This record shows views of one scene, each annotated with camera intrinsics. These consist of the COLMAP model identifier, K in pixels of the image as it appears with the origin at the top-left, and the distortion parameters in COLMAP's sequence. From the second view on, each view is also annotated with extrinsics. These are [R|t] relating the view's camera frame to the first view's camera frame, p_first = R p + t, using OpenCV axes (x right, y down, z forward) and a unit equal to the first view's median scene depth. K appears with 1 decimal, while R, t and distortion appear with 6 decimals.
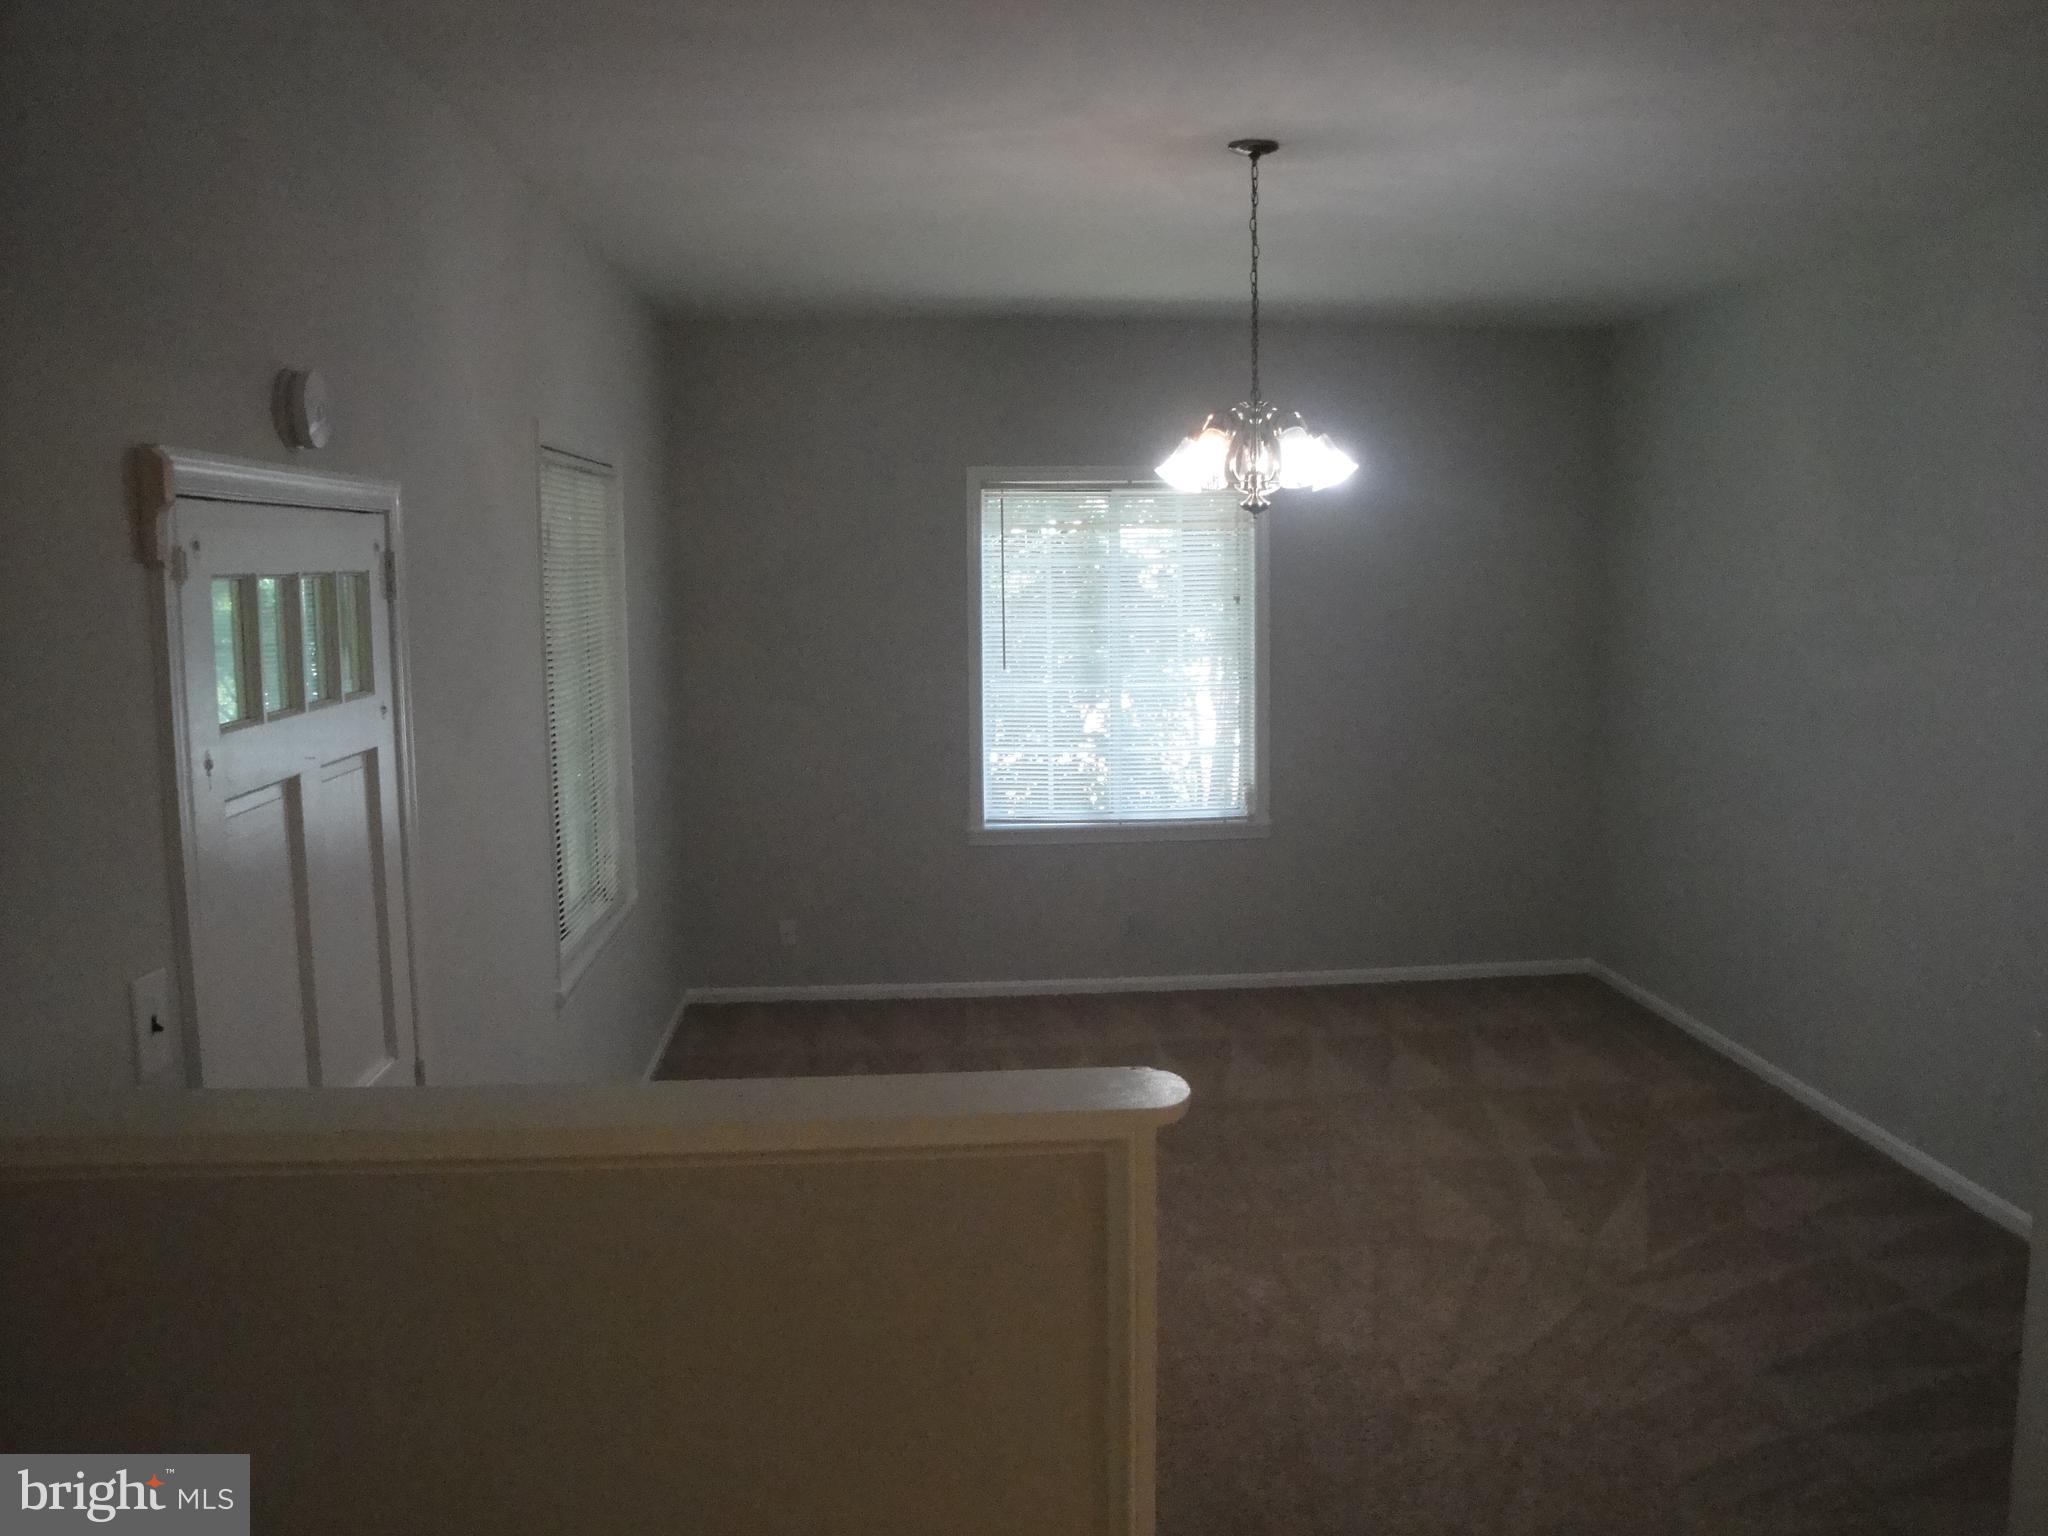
lens RADIAL K [[1646.4, 0, 1062.7], [0, 1646.4, 760.1], [0, 0, 1]] dist [-0.161765, 0.125446]
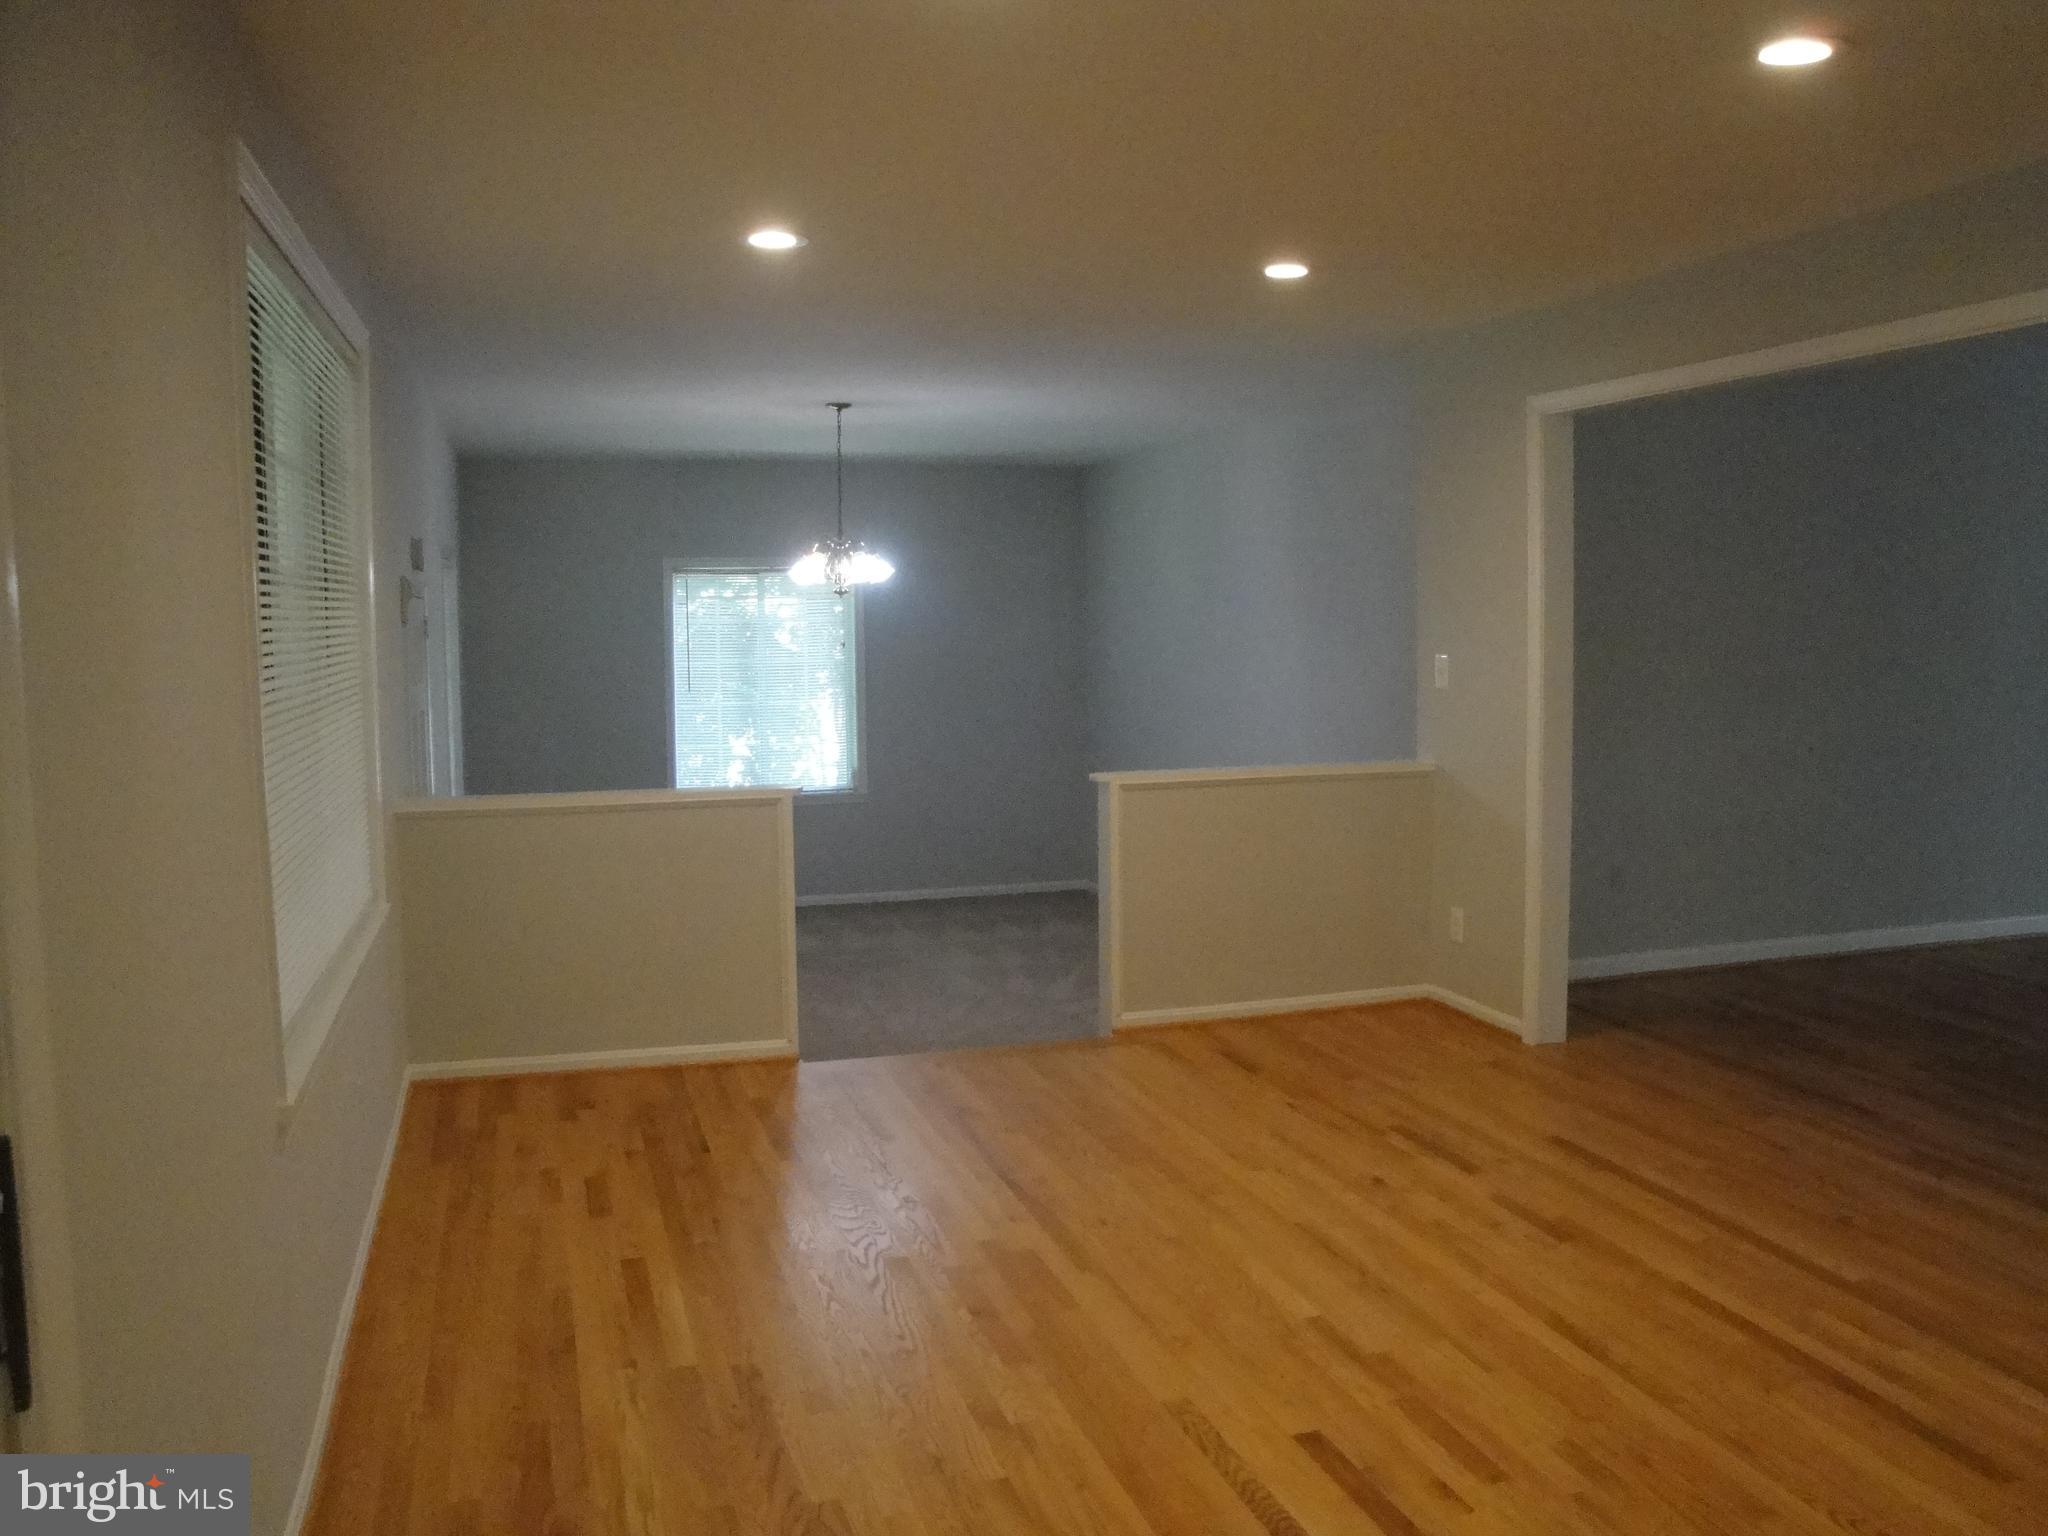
lens RADIAL K [[1646.4, 0, 1062.7], [0, 1646.4, 760.1], [0, 0, 1]] dist [-0.161765, 0.125446]
pose [[0.975655, -0.016146, 0.218715, -0.031649], [0.024145, 0.999132, -0.033948, 0.069537], [-0.217977, 0.038402, 0.975198, -0.562265]]
